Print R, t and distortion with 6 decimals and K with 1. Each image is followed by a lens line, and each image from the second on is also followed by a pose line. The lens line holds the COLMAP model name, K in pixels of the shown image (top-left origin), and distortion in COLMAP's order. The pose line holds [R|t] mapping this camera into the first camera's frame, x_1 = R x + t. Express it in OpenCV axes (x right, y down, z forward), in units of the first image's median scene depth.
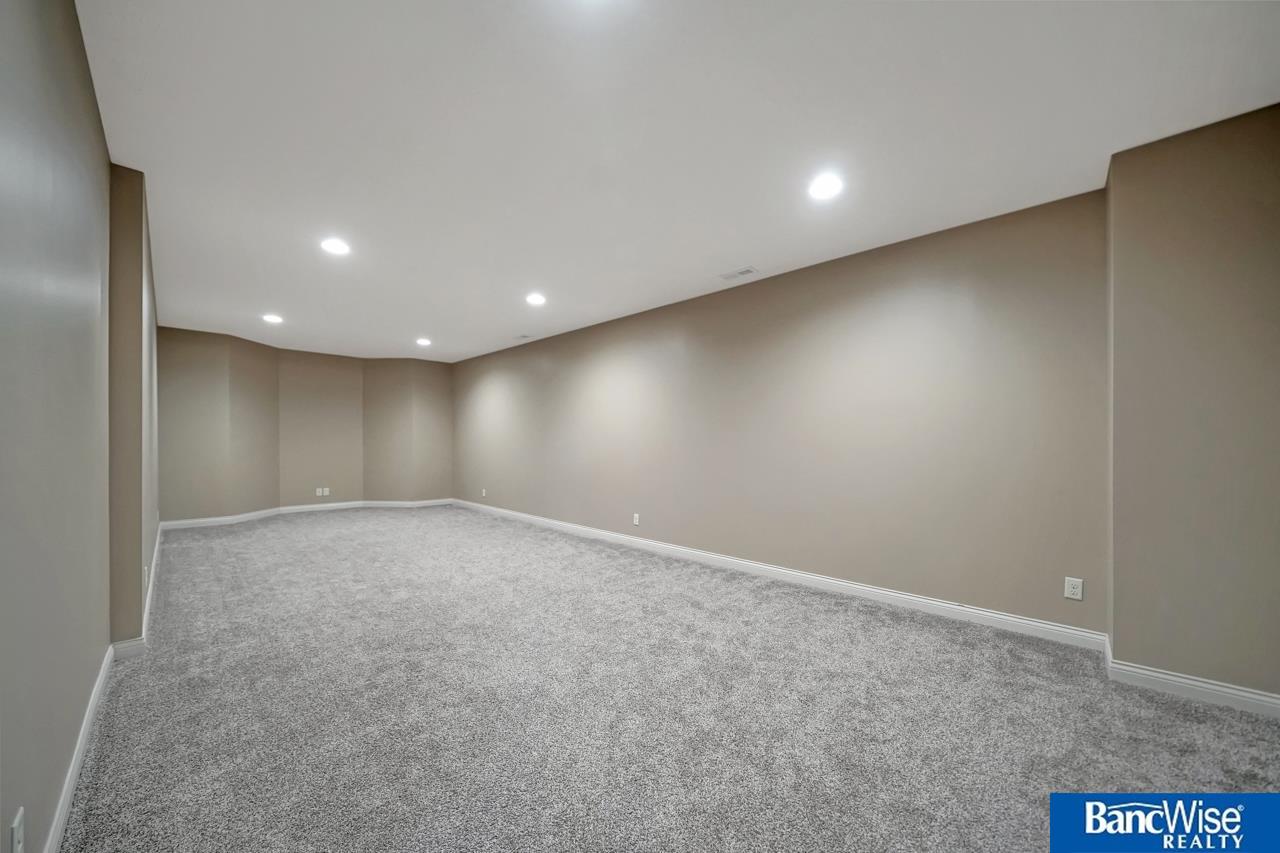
lens RADIAL K [[443.1, 0, 637.5], [0, 443.1, 440.2], [0, 0, 1]] dist [-0.000635, 0.000033]
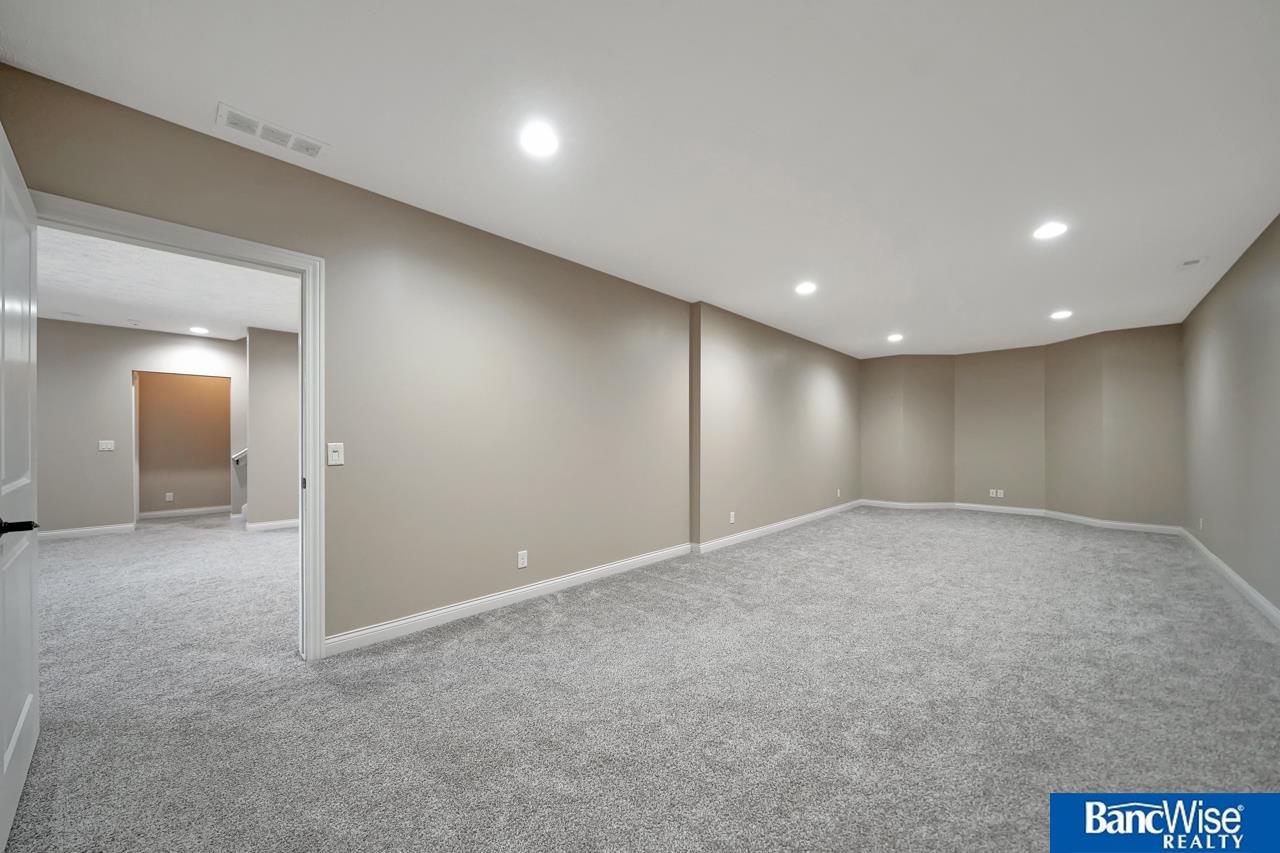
lens RADIAL K [[443.1, 0, 637.5], [0, 443.1, 440.2], [0, 0, 1]] dist [-0.000635, 0.000033]
pose [[0.040697, -0.004747, -0.999160, 0.449027], [0.005892, 0.999972, -0.004511, 0.002959], [0.999154, -0.005703, 0.040724, 0.382704]]
